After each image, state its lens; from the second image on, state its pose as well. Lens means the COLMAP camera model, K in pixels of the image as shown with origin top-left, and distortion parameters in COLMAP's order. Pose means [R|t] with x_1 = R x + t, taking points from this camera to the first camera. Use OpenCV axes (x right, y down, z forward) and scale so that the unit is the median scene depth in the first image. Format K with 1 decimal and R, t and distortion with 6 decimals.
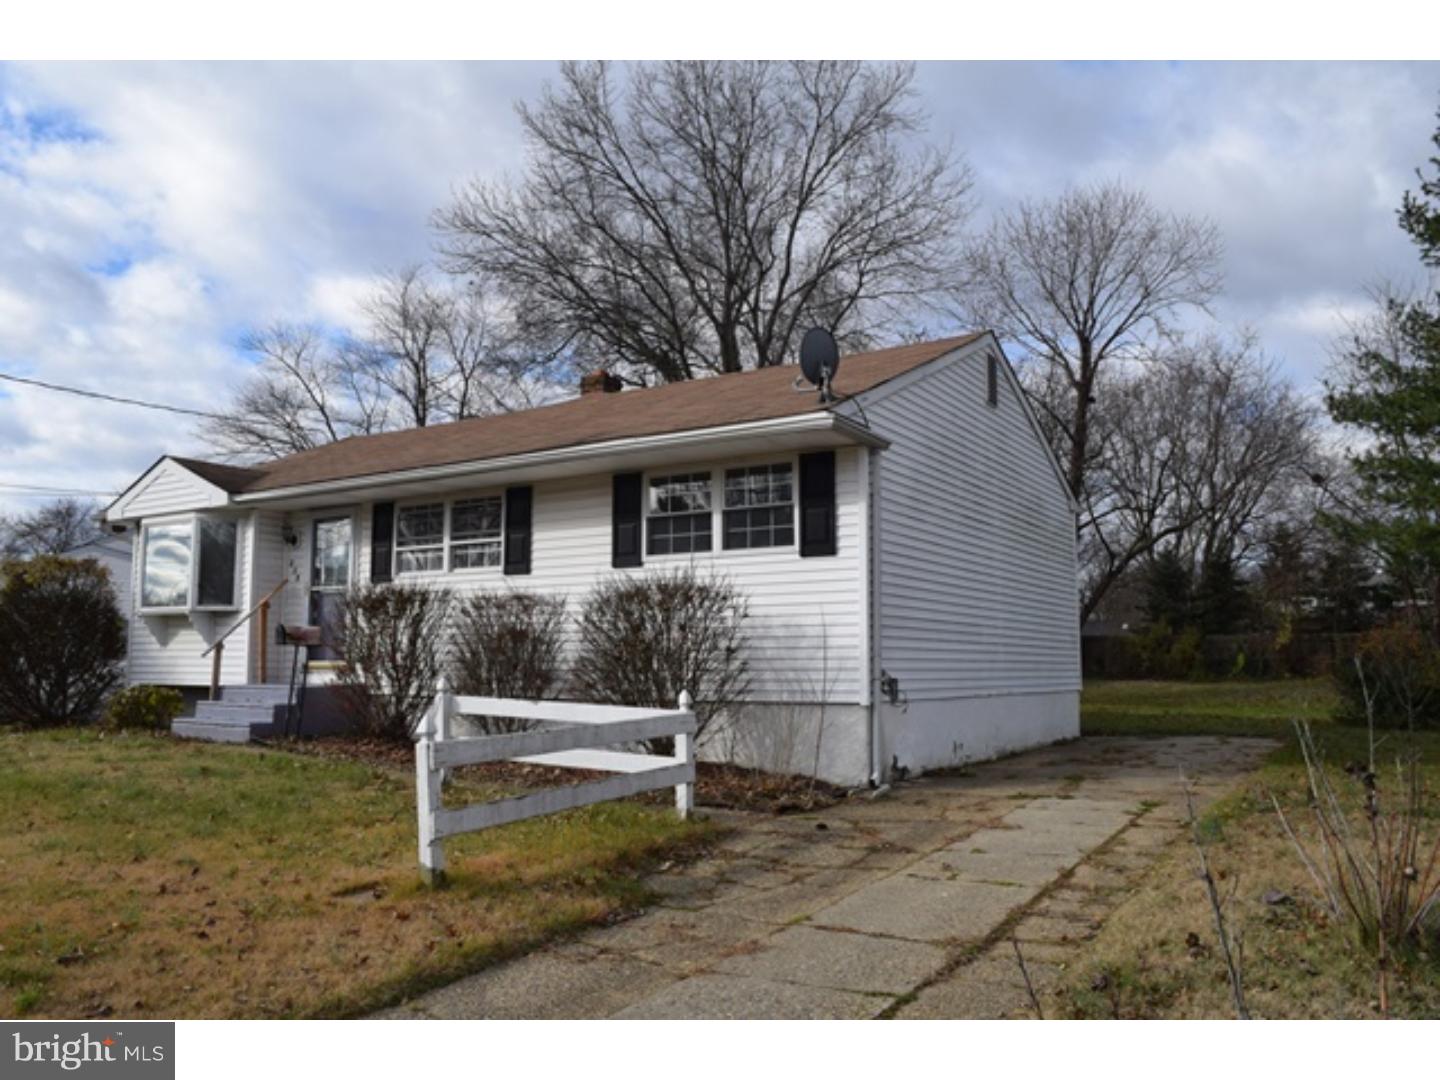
lens RADIAL K [[1129.4, 0, 721.1], [0, 1129.4, 533.2], [0, 0, 1]] dist [-0.098575, 0.026314]
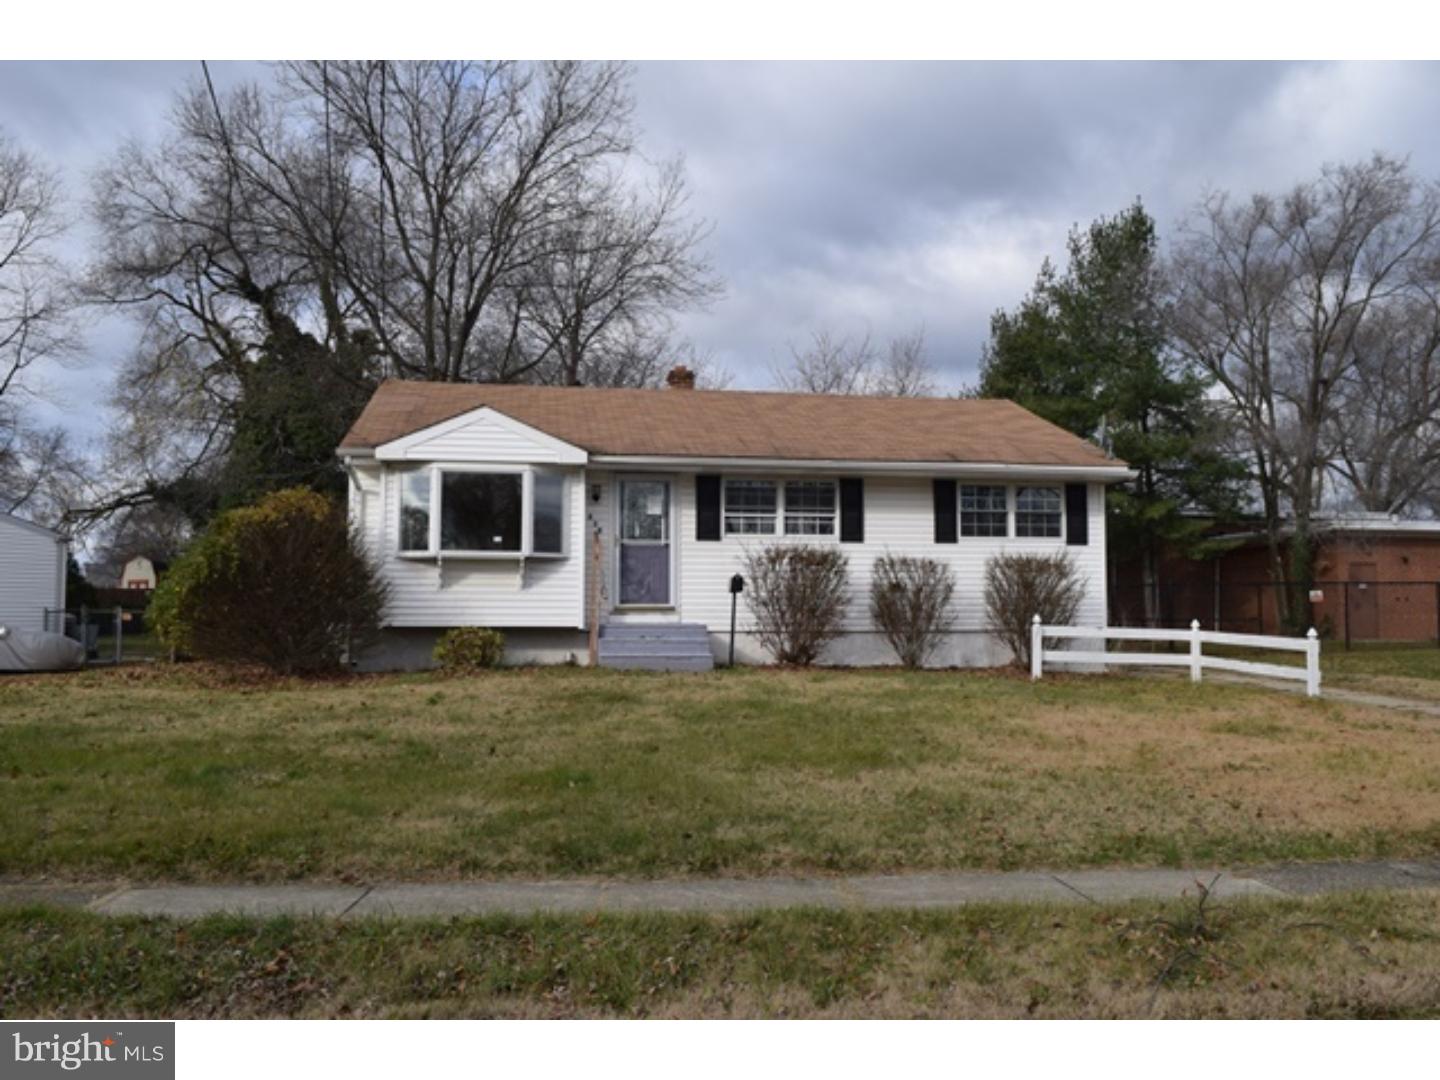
lens RADIAL K [[1129.4, 0, 720.3], [0, 1129.4, 543.8], [0, 0, 1]] dist [-0.098575, 0.026314]
pose [[0.751792, 0.046272, 0.657775, -1.199504], [-0.081406, 0.996417, 0.022947, 0.019847], [-0.654356, -0.070798, 0.752865, 0.065102]]
